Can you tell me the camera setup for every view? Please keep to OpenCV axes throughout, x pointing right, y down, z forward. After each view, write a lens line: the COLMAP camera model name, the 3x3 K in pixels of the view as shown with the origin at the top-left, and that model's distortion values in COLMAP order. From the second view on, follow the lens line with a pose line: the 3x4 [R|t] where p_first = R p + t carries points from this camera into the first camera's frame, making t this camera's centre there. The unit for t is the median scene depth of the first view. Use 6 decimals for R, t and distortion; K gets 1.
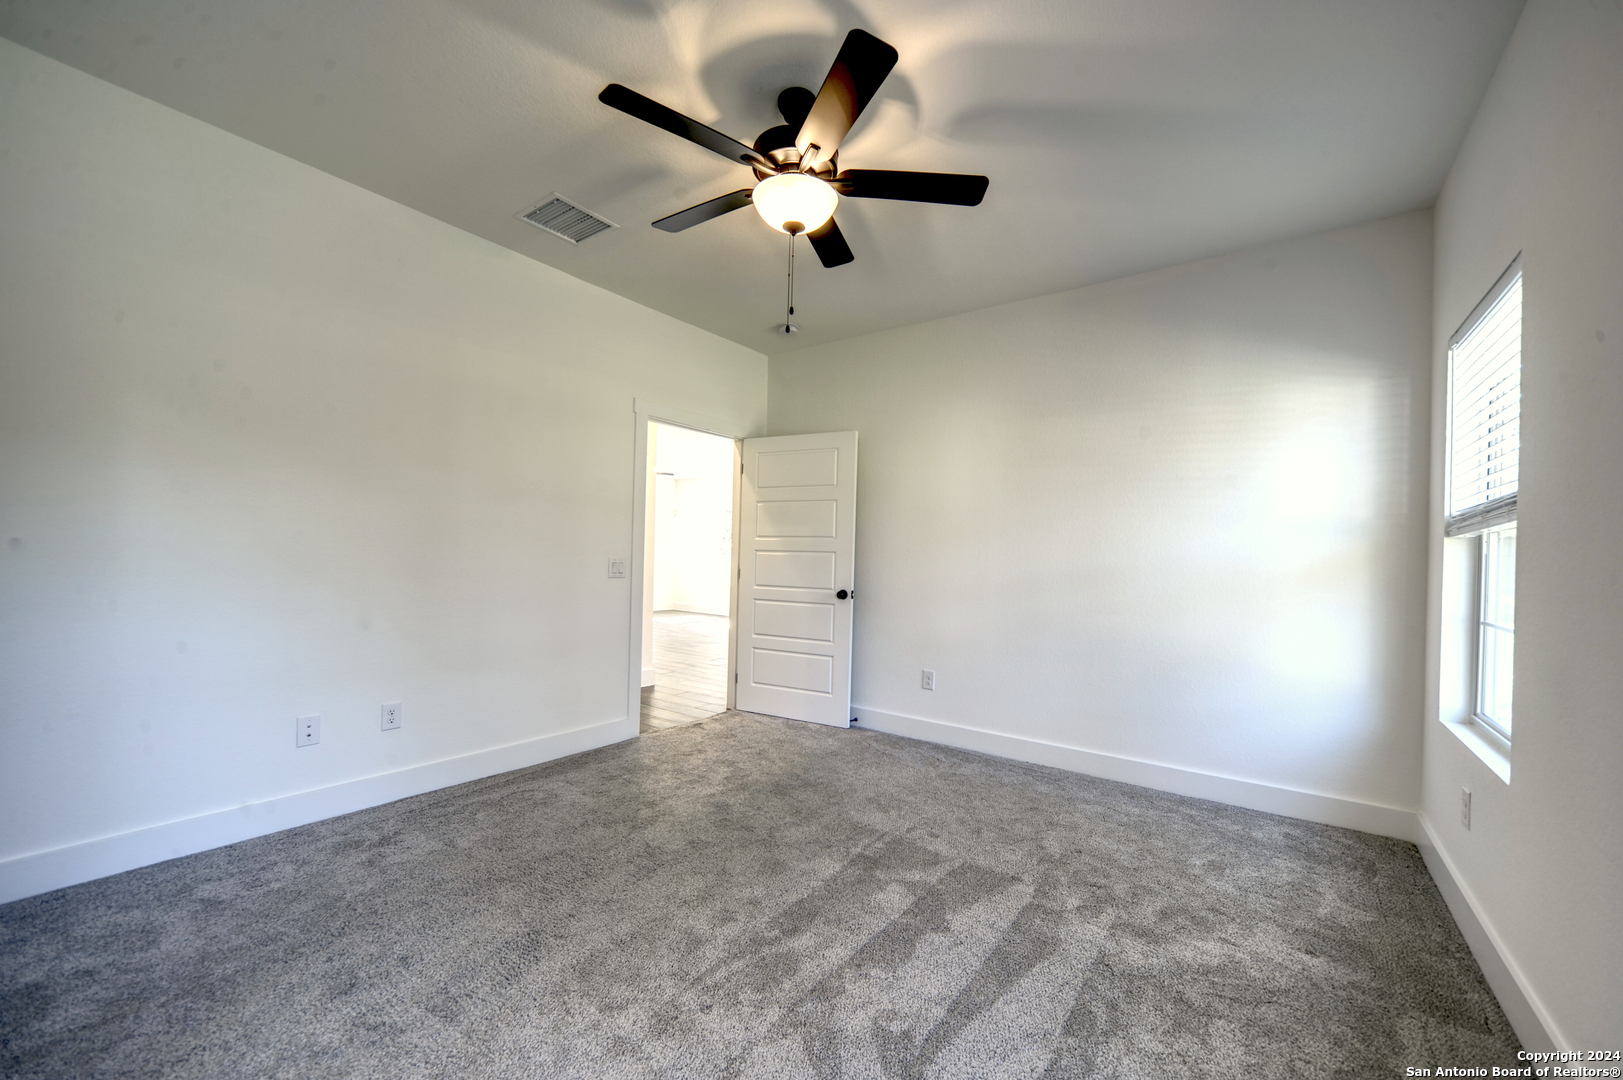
lens RADIAL K [[625.0, 0, 812.2], [0, 625.0, 552.2], [0, 0, 1]] dist [-0.006694, 0.000925]
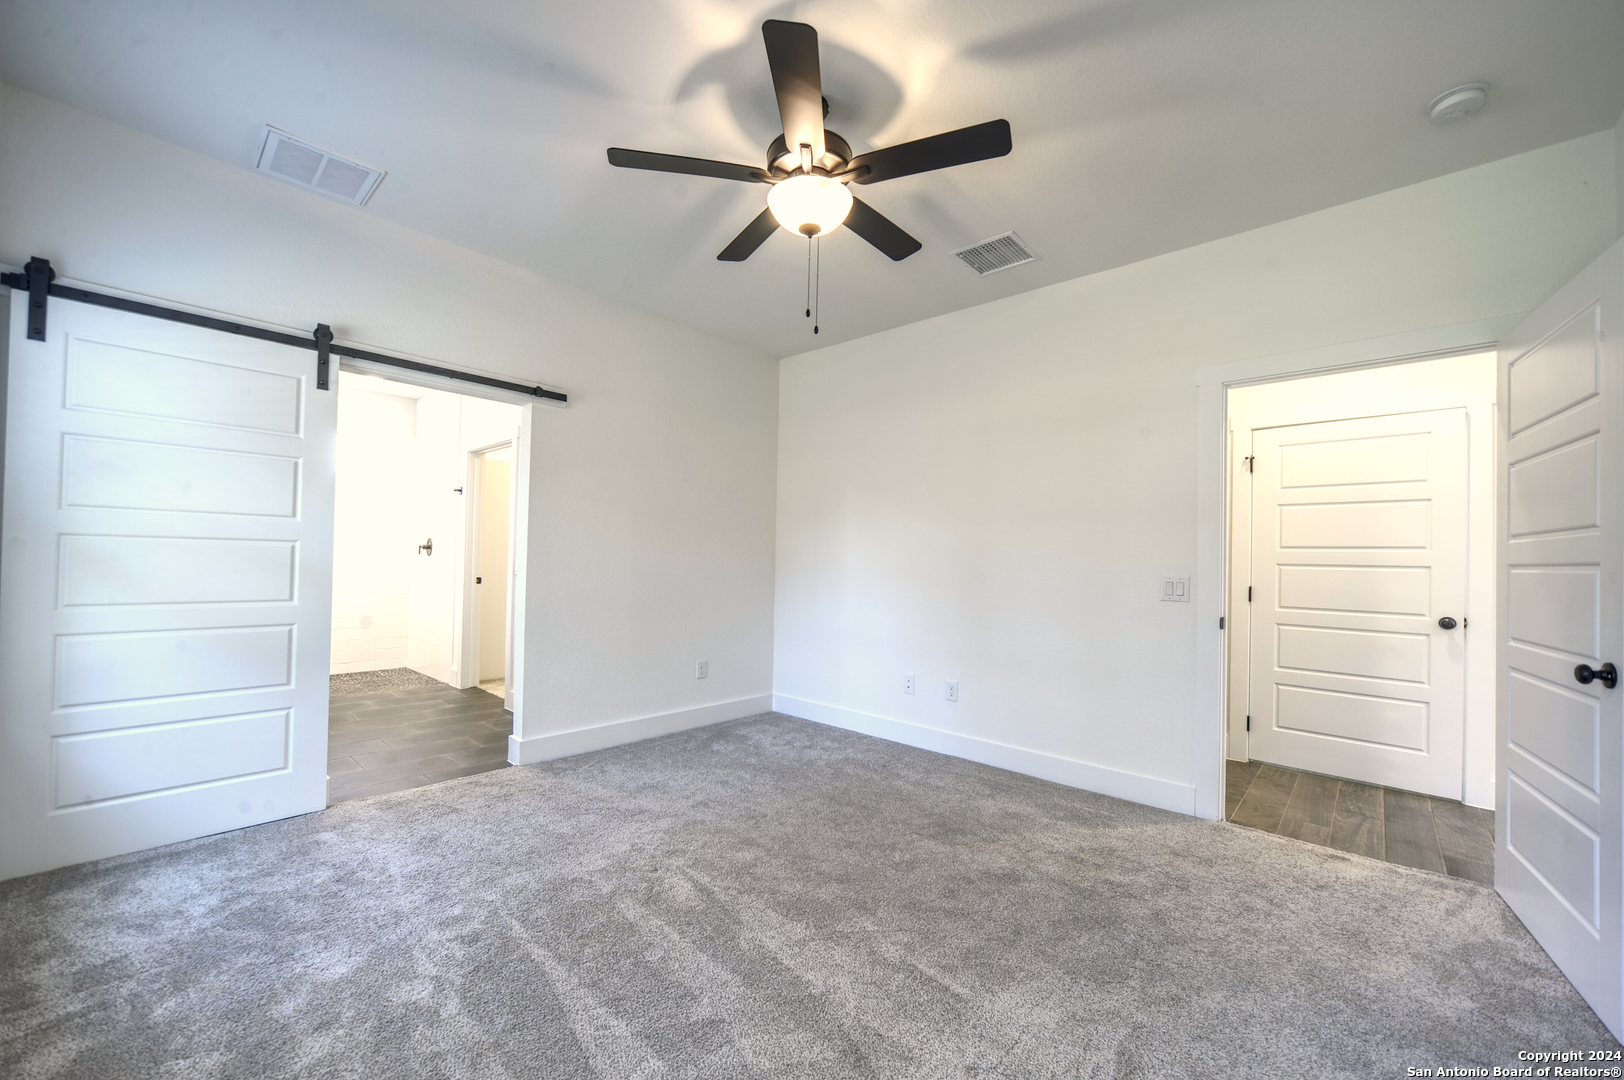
lens RADIAL K [[625.4, 0, 812.7], [0, 625.4, 552.2], [0, 0, 1]] dist [-0.006694, 0.000925]
pose [[-0.095606, -0.043911, -0.994450, 0.833404], [-0.017201, 0.998950, -0.042456, 0.032253], [0.995271, 0.013046, -0.096261, 0.985274]]
